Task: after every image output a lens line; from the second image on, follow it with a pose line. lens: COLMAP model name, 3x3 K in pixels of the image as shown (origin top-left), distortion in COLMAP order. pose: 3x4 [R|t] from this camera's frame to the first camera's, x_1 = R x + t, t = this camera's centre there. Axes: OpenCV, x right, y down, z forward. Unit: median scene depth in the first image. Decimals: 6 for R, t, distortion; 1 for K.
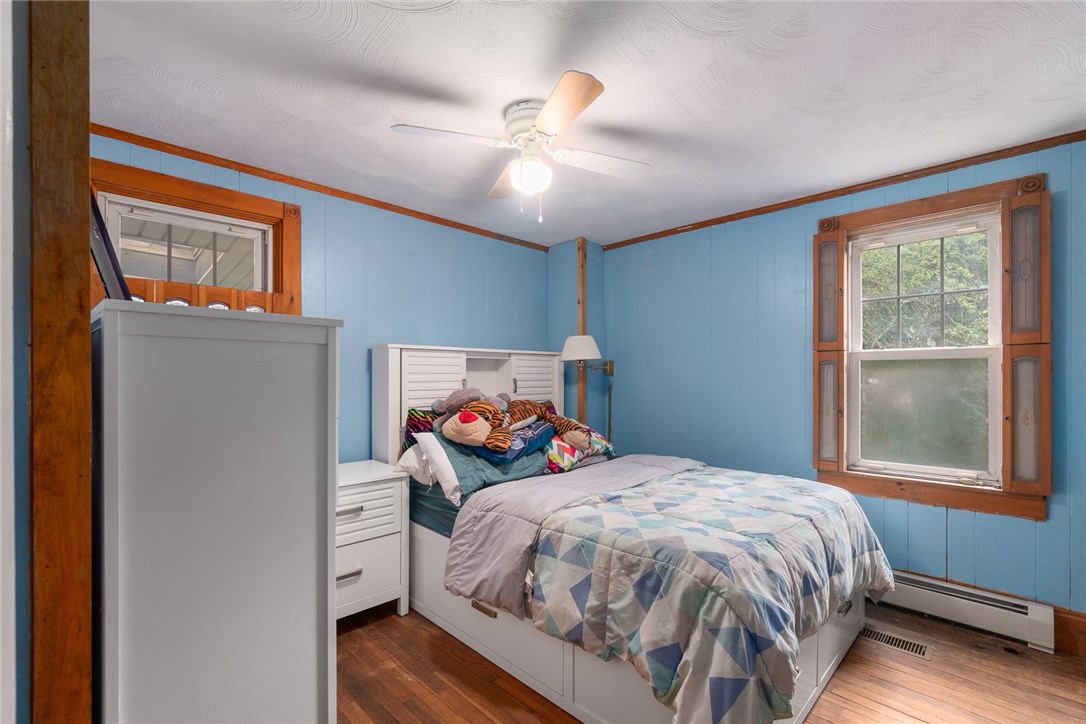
lens RADIAL K [[470.1, 0, 543.6], [0, 470.1, 372.0], [0, 0, 1]] dist [0.000970, 0.000165]
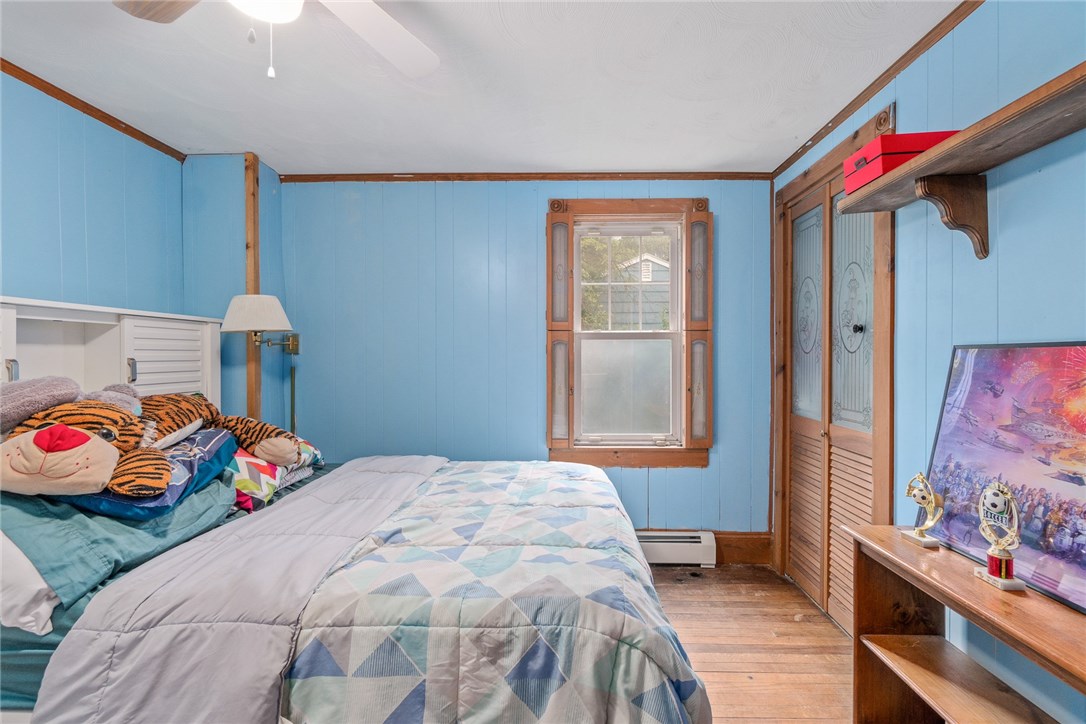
lens RADIAL K [[478.2, 0, 550.7], [0, 478.2, 359.3], [0, 0, 1]] dist [-0.001840, -0.000479]
pose [[0.724928, -0.003289, 0.688817, -0.141040], [-0.008100, 0.999879, 0.013299, 0.004810], [-0.688777, -0.015220, 0.724813, 0.316759]]
